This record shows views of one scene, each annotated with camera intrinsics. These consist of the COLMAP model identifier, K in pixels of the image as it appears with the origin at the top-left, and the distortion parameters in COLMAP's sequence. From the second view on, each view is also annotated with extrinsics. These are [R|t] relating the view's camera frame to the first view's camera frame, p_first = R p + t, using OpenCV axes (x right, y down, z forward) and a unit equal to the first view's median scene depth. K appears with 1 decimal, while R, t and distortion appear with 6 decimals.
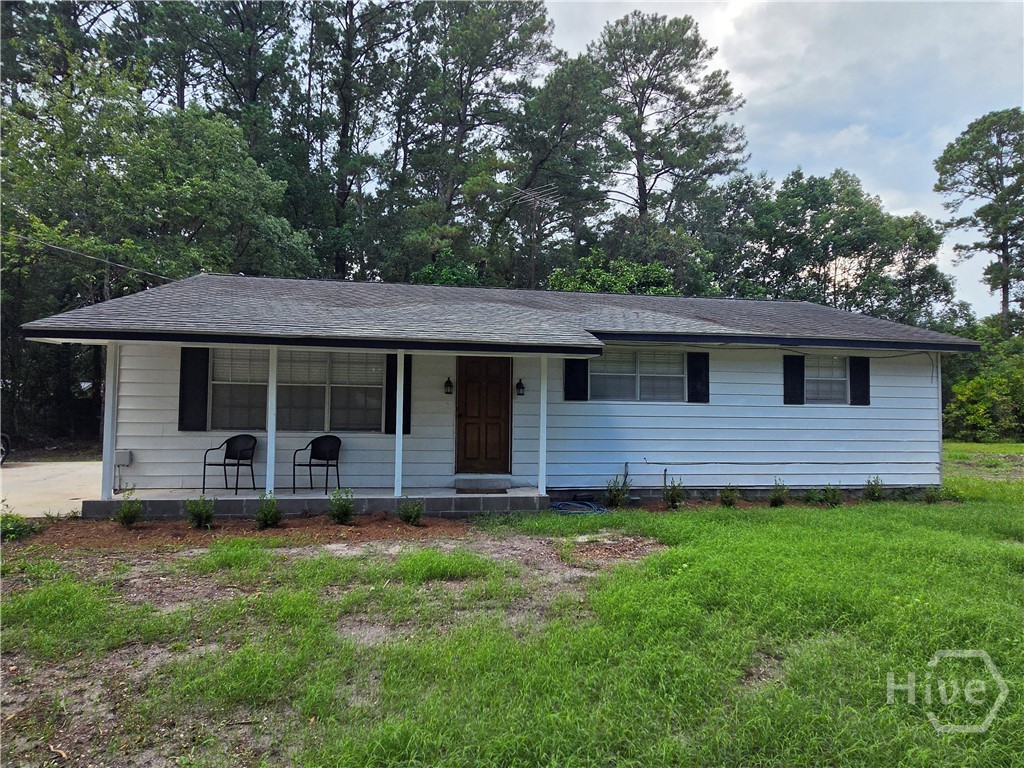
lens RADIAL K [[582.7, 0, 512.0], [0, 582.7, 384.0], [0, 0, 1]] dist [-0.001203, -0.000160]
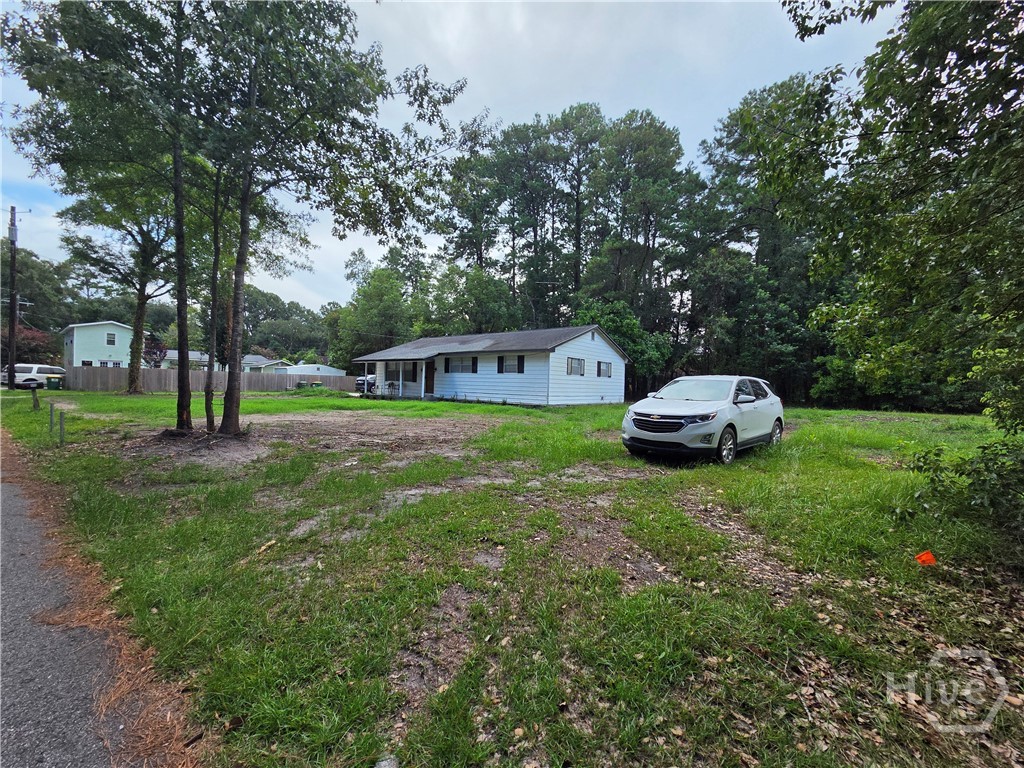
lens RADIAL K [[416.0, 0, 508.7], [0, 416.0, 389.4], [0, 0, 1]] dist [0.000688, 0.000063]
pose [[0.658280, 0.013674, -0.752649, 2.071951], [0.018628, 0.999233, 0.034446, 0.044343], [0.752543, -0.036695, 0.657520, -0.317979]]
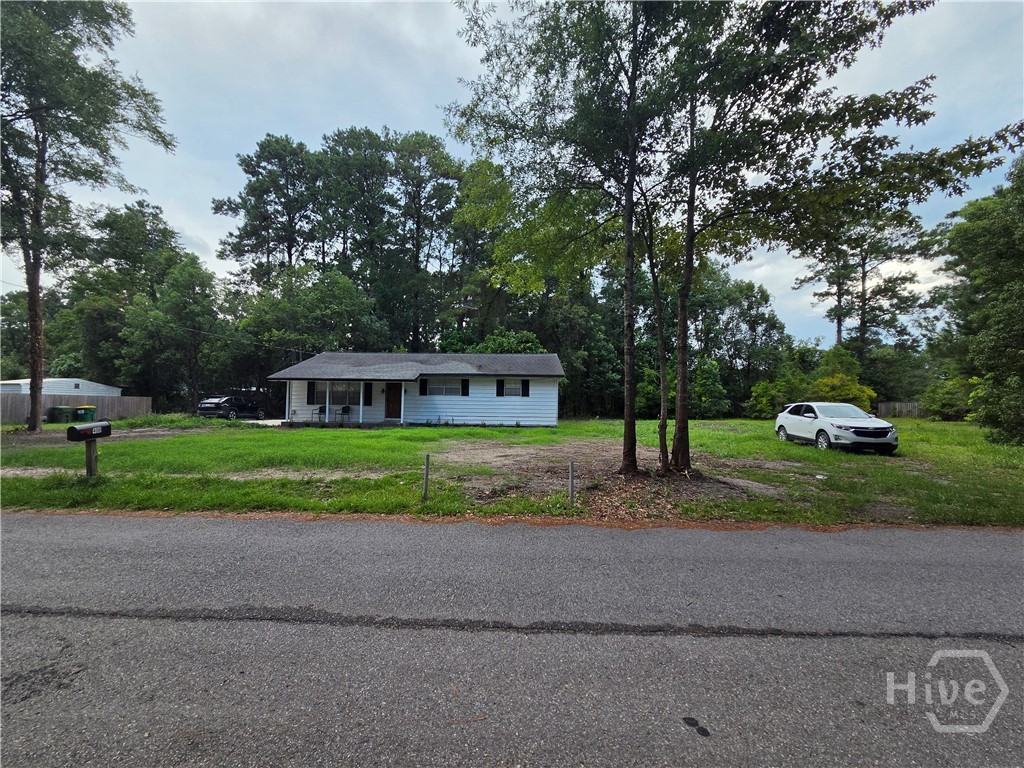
lens RADIAL K [[416.0, 0, 508.7], [0, 416.0, 389.4], [0, 0, 1]] dist [0.000688, 0.000063]
pose [[0.982219, -0.008332, -0.187552, 0.929330], [0.009659, 0.999934, 0.006159, -0.013934], [0.187489, -0.007861, 0.982235, -1.055739]]
